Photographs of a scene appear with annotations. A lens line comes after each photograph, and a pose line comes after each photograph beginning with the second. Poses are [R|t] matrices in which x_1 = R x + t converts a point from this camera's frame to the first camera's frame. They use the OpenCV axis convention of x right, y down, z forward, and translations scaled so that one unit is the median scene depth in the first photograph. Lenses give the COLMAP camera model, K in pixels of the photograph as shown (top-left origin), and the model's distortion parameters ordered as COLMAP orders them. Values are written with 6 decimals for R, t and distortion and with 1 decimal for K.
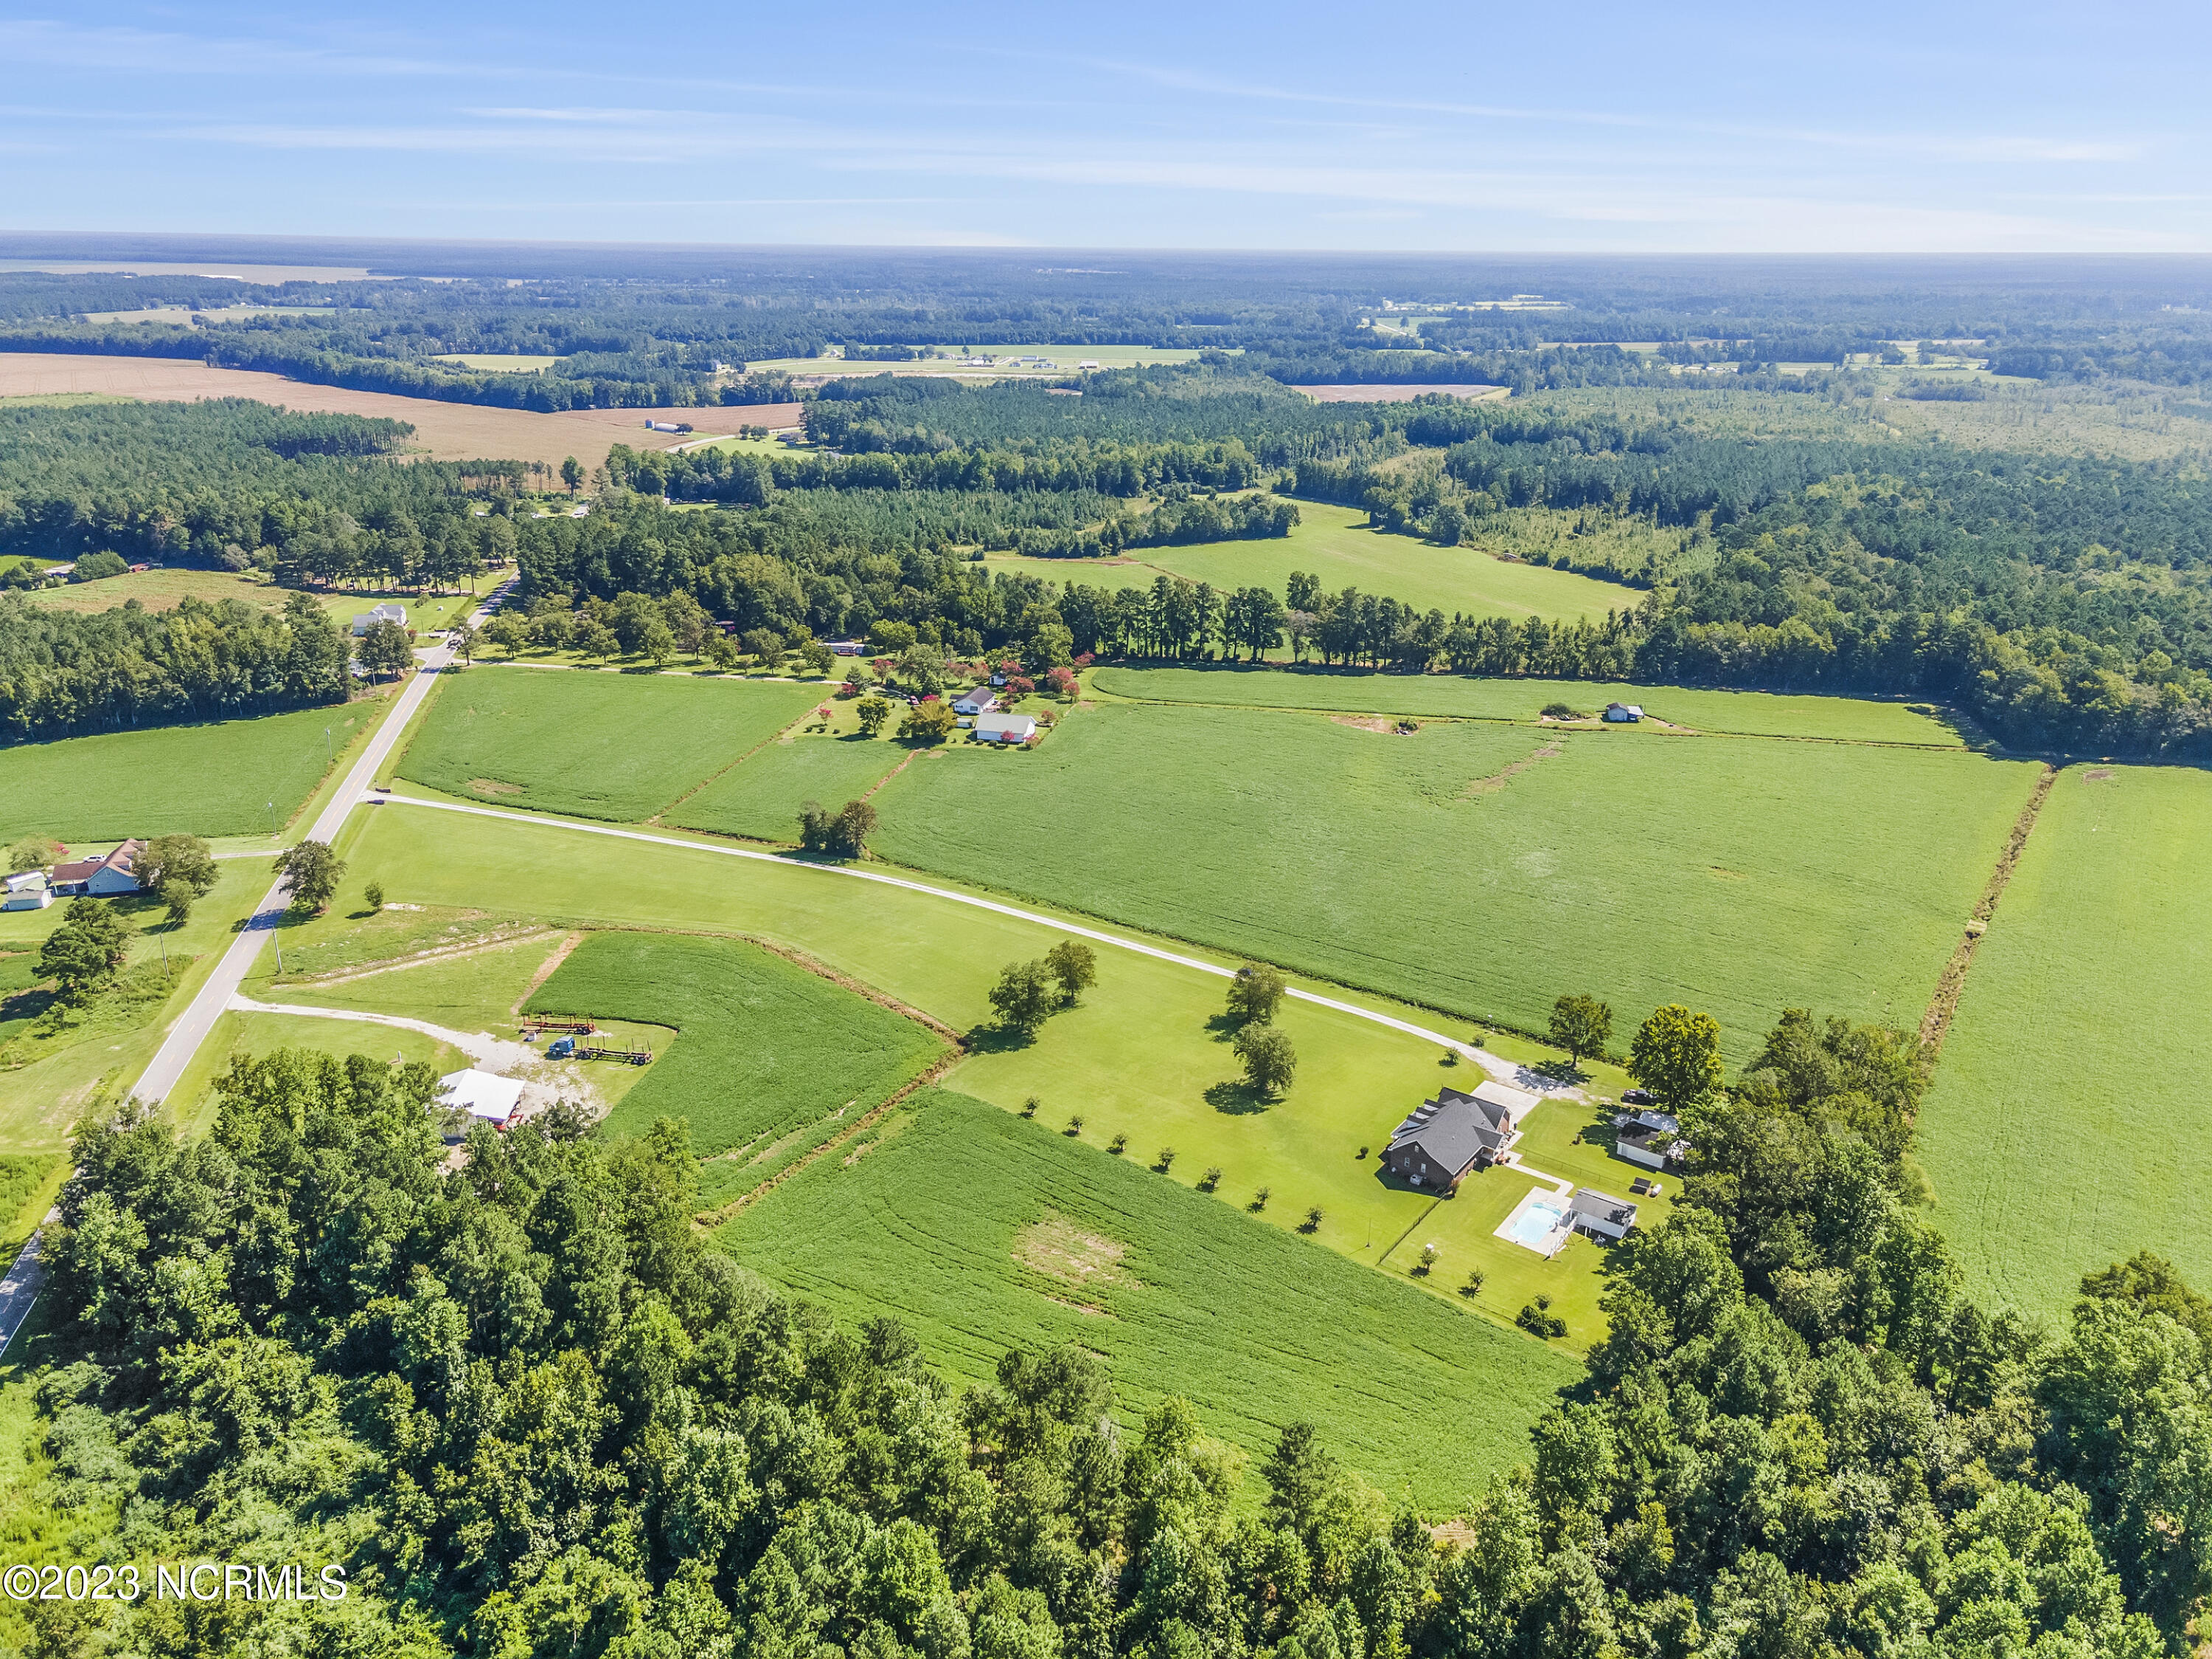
lens RADIAL K [[1610.5, 0, 1112.5], [0, 1610.5, 829.4], [0, 0, 1]] dist [0.041240, 0.002082]
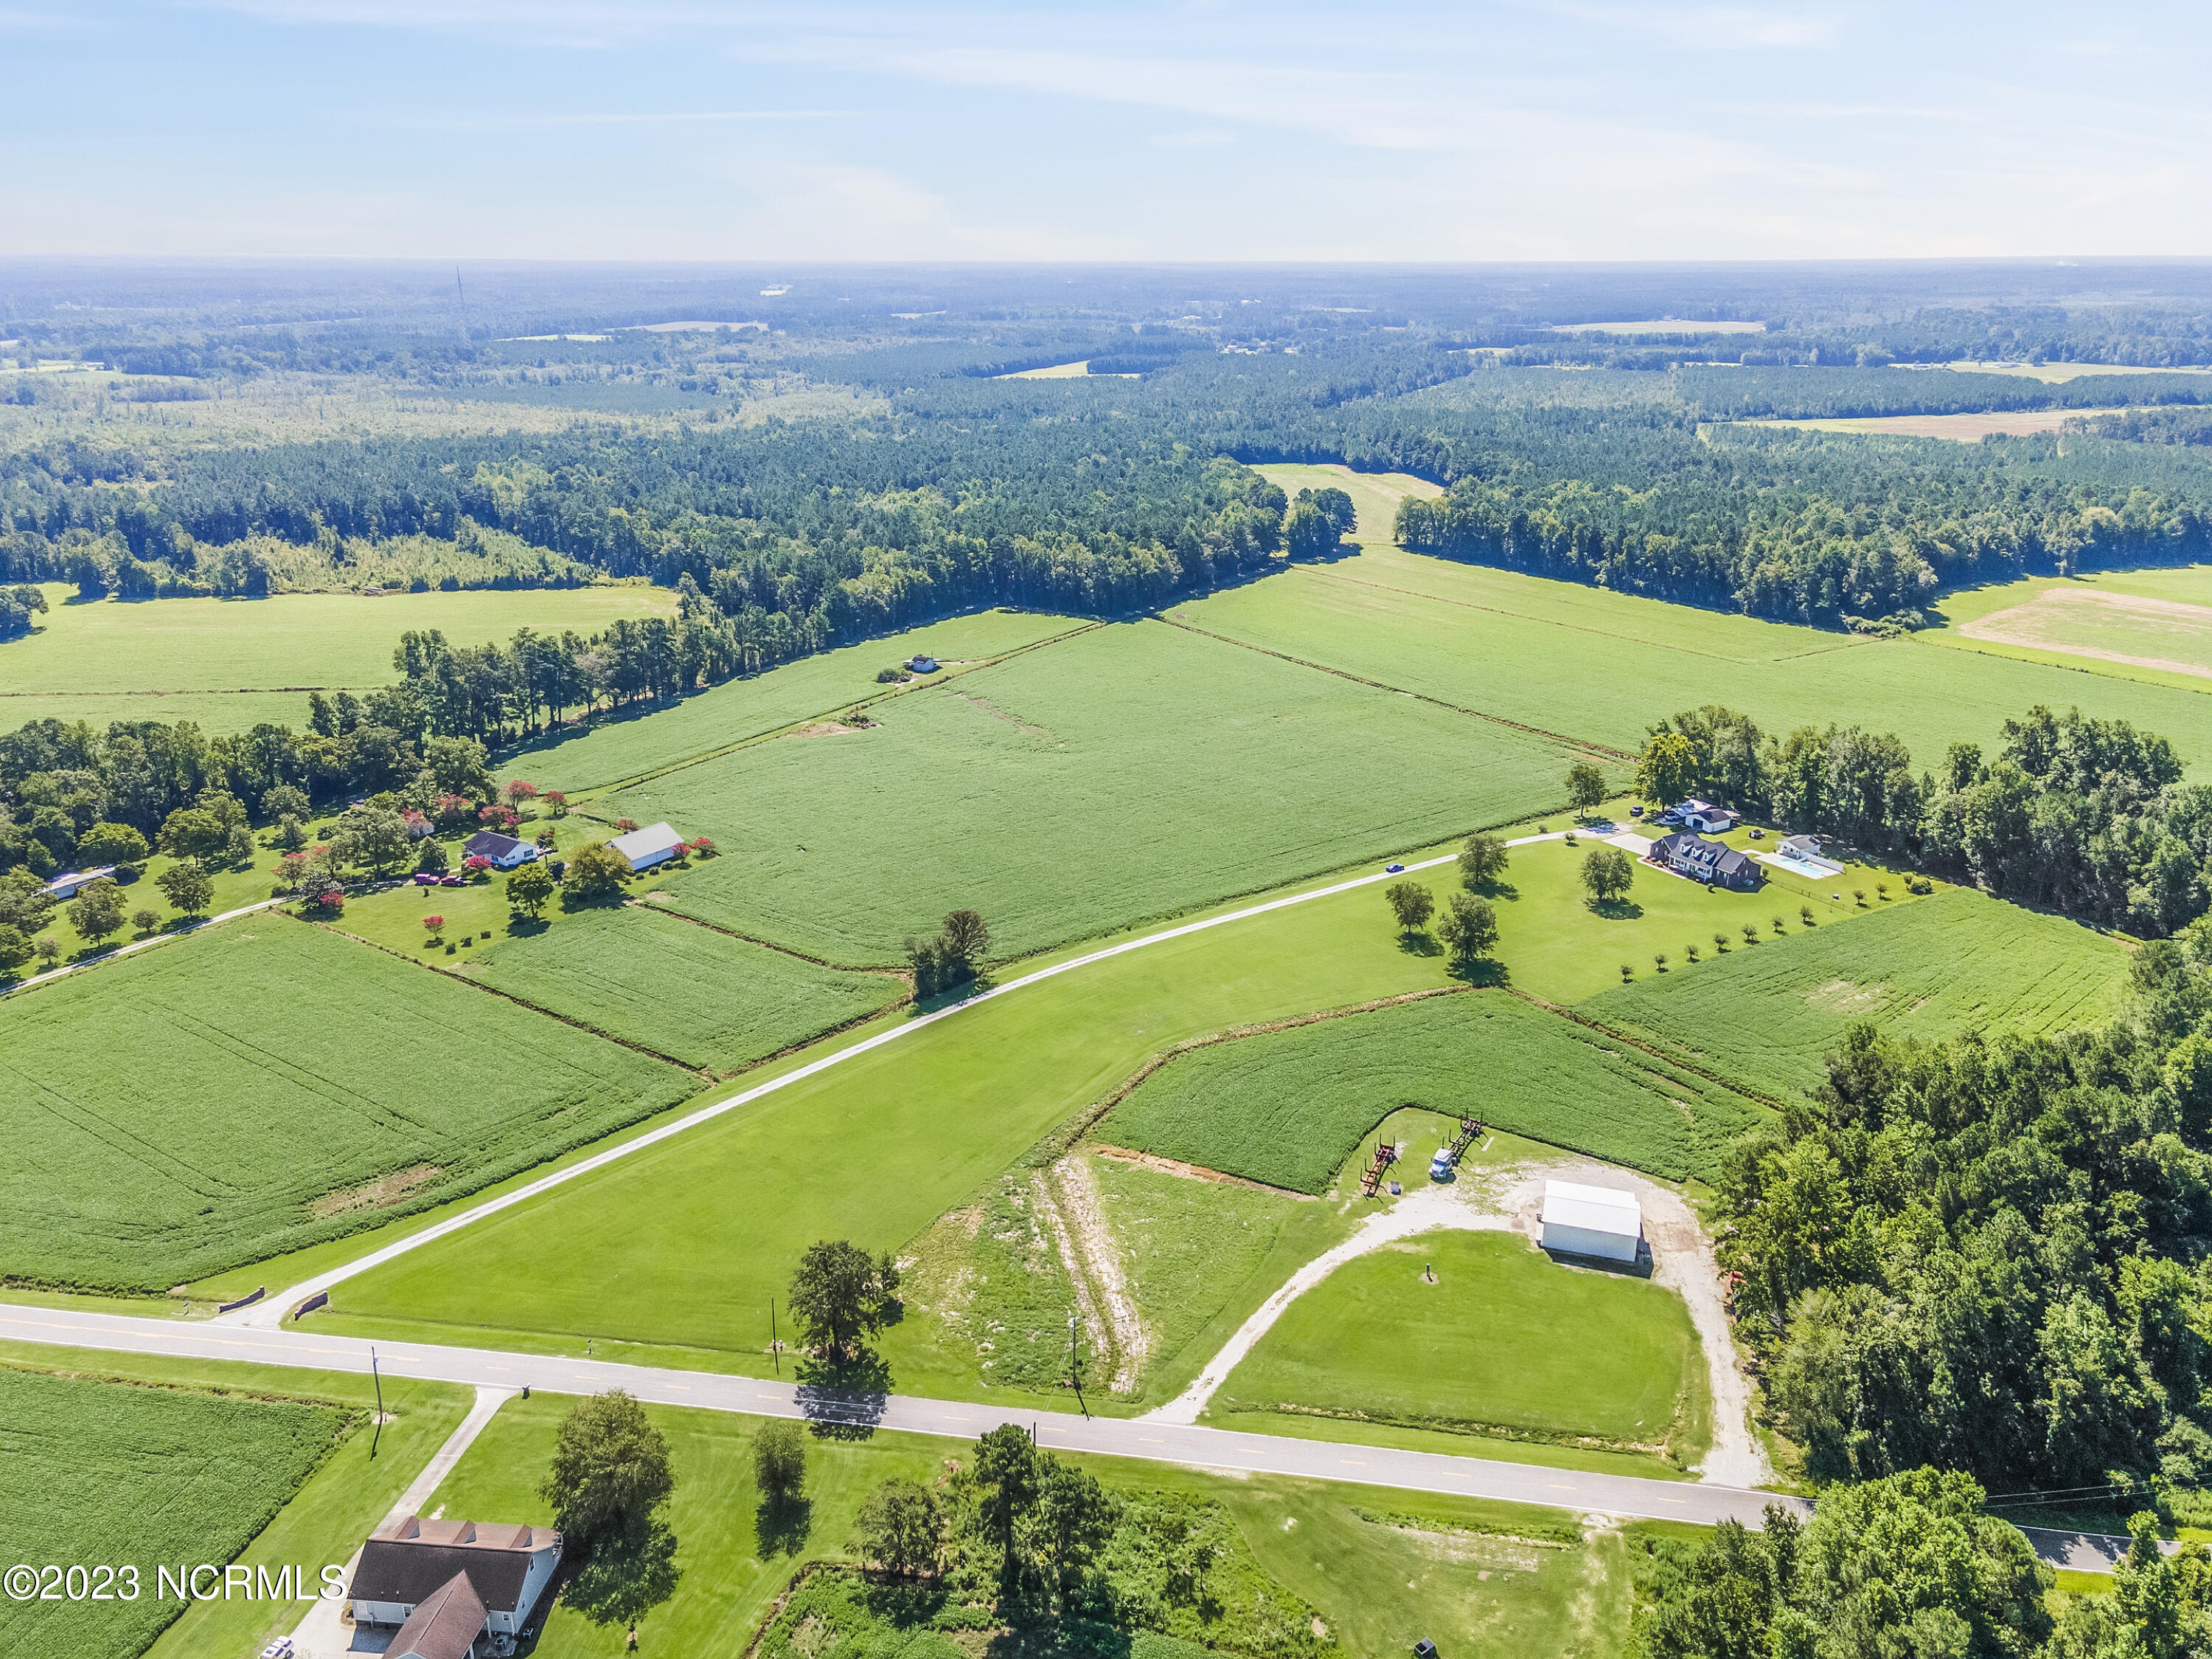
lens RADIAL K [[1610.5, 0, 1112.5], [0, 1610.5, 829.4], [0, 0, 1]] dist [0.041240, 0.002082]
pose [[0.373711, -0.321647, 0.869990, -0.573044], [0.320891, 0.924865, 0.204094, -0.137086], [-0.870270, 0.202900, 0.448846, 0.382874]]
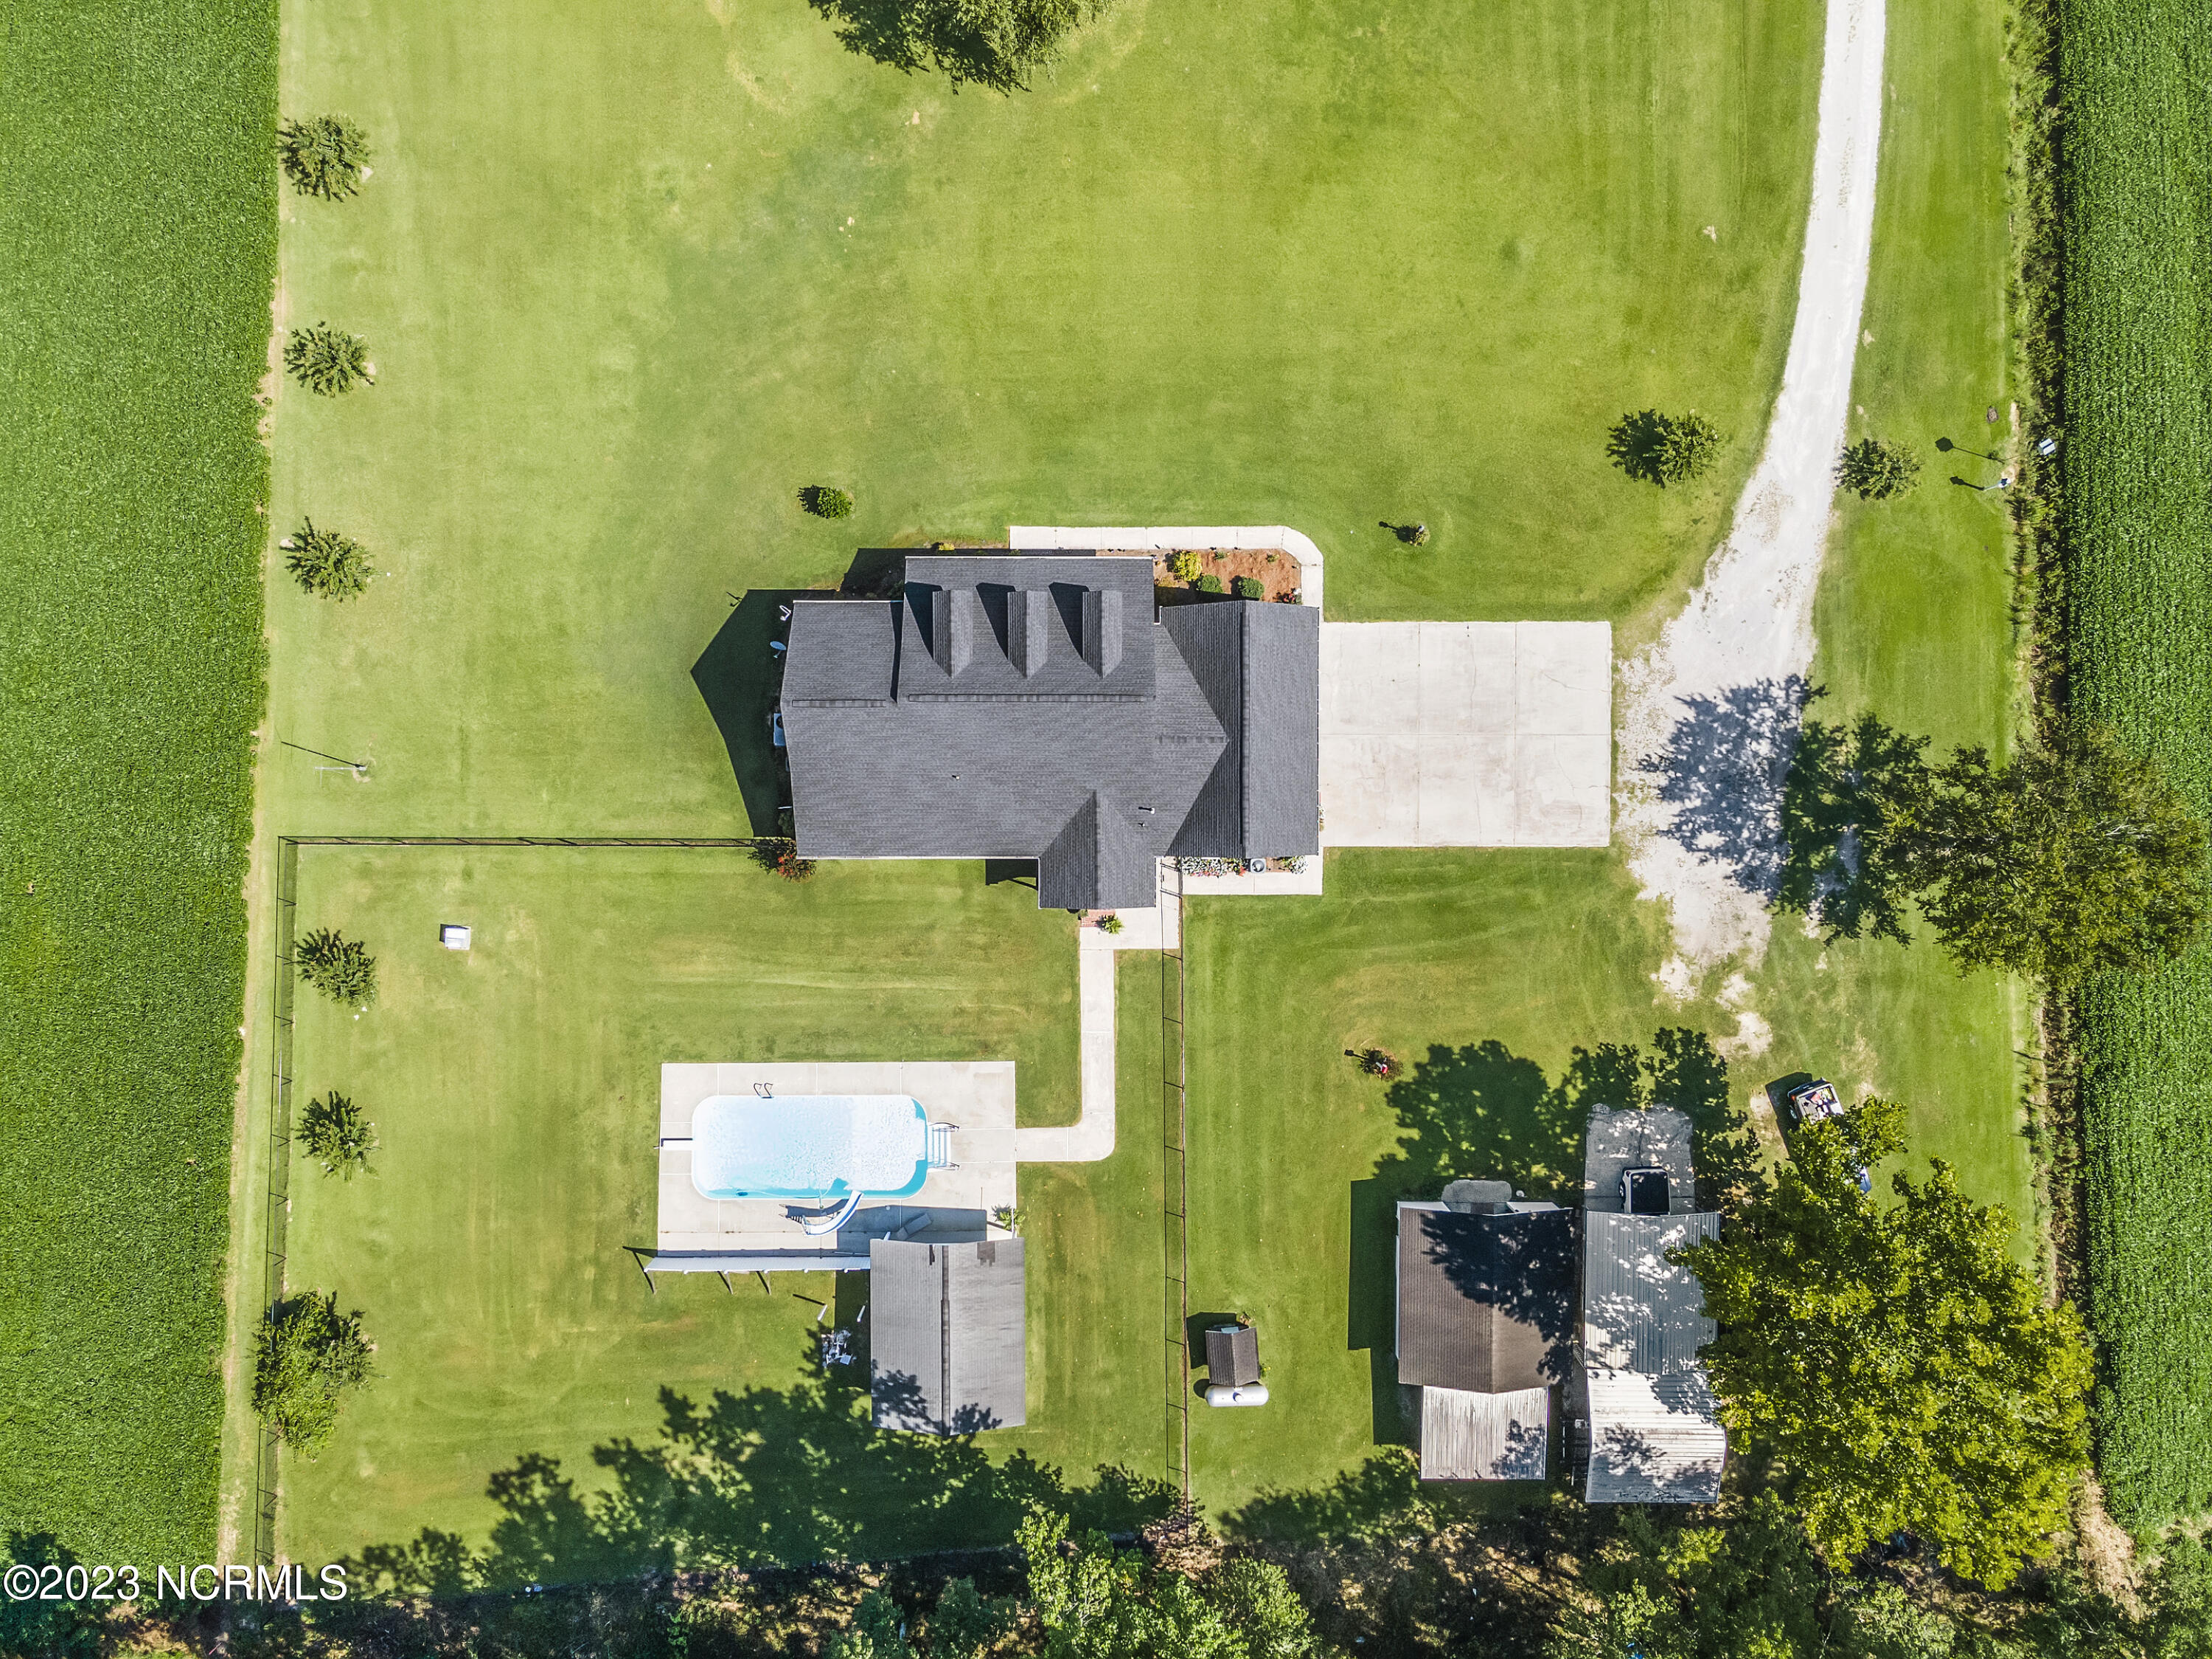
lens RADIAL K [[1528.8, 0, 1142.0], [0, 1528.8, 828.6], [0, 0, 1]] dist [0.031984, 0.001767]
pose [[0.587903, 0.808744, 0.017398, 0.107549], [-0.284289, 0.186428, 0.940438, -0.026488], [0.757331, -0.557833, 0.339518, 0.431997]]
